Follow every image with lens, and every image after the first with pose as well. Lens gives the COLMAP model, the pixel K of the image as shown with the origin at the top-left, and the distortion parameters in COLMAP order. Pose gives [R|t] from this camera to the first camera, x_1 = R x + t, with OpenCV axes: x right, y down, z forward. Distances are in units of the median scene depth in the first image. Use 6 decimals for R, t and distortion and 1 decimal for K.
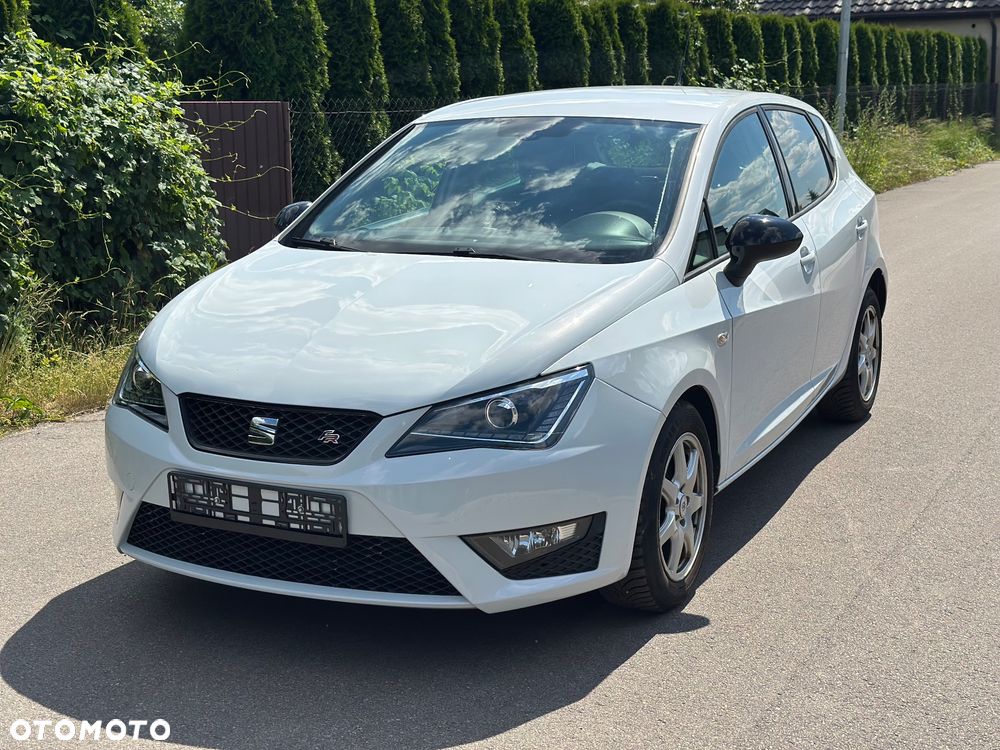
lens RADIAL K [[1377.6, 0, 500.0], [0, 1377.6, 375.0], [0, 0, 1]] dist [0.200541, -0.476754]
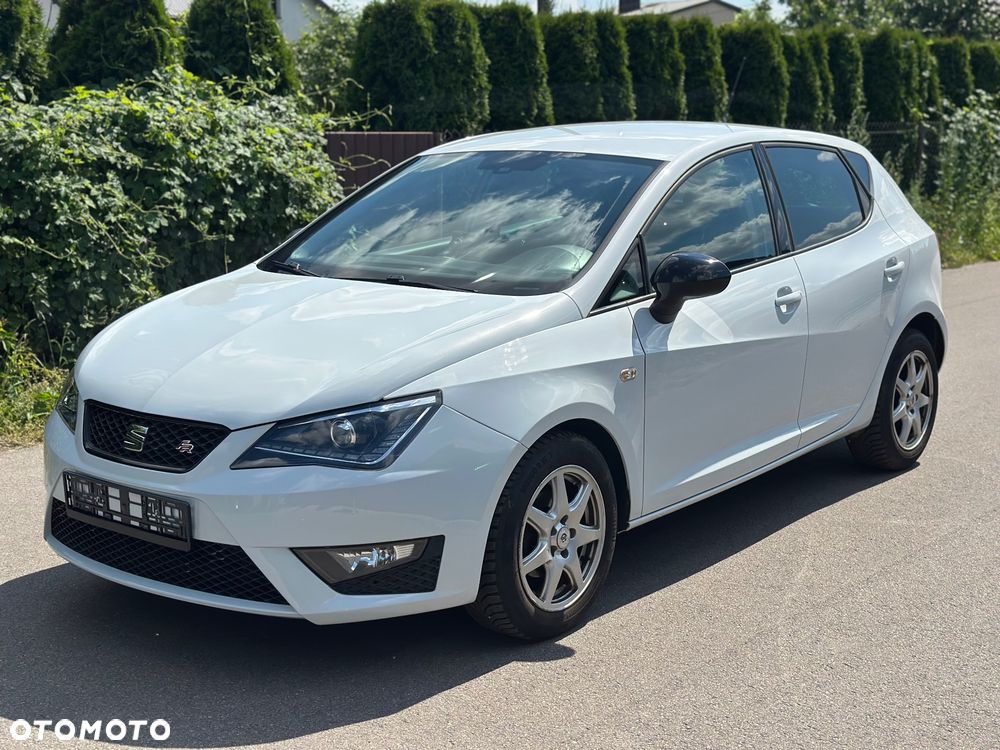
lens RADIAL K [[1377.6, 0, 500.0], [0, 1377.6, 375.0], [0, 0, 1]] dist [0.200541, -0.476754]
pose [[0.975671, 0.047860, -0.213952, 0.157067], [-0.052102, 0.998540, -0.014227, -0.003683], [0.212959, 0.025028, 0.976741, 0.000733]]
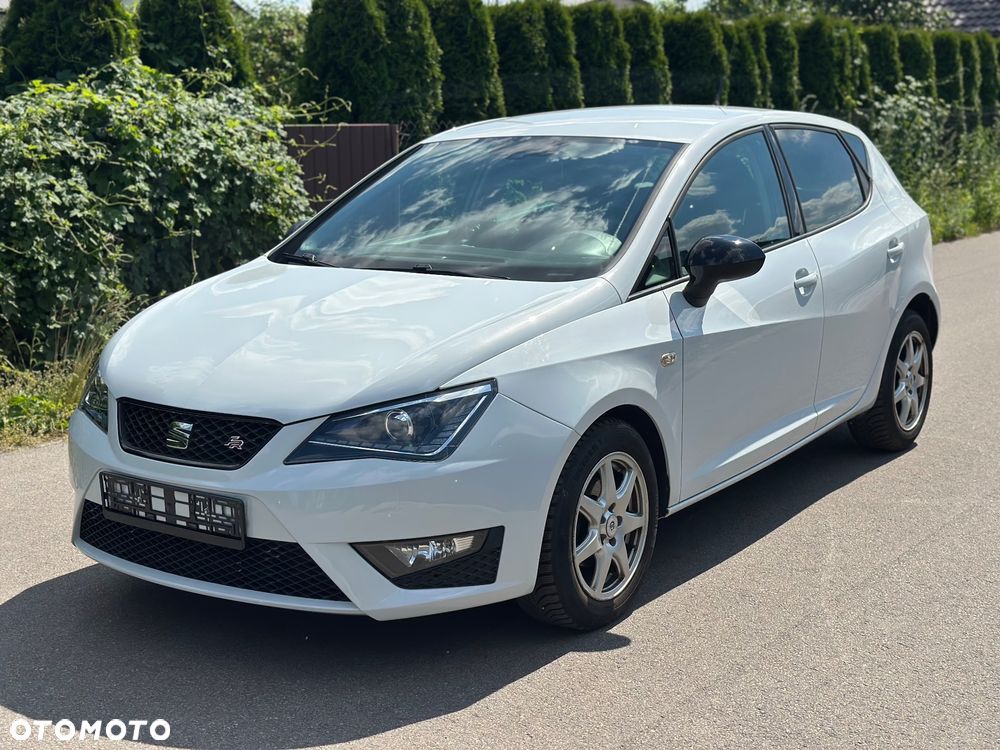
lens RADIAL K [[1377.4, 0, 486.1], [0, 1377.4, 386.3], [0, 0, 1]] dist [0.201638, -0.474900]
pose [[0.986872, 0.026413, -0.159331, 0.105141], [-0.027671, 0.999601, -0.005683, 0.001355], [0.159117, 0.010017, 0.987209, 0.000361]]
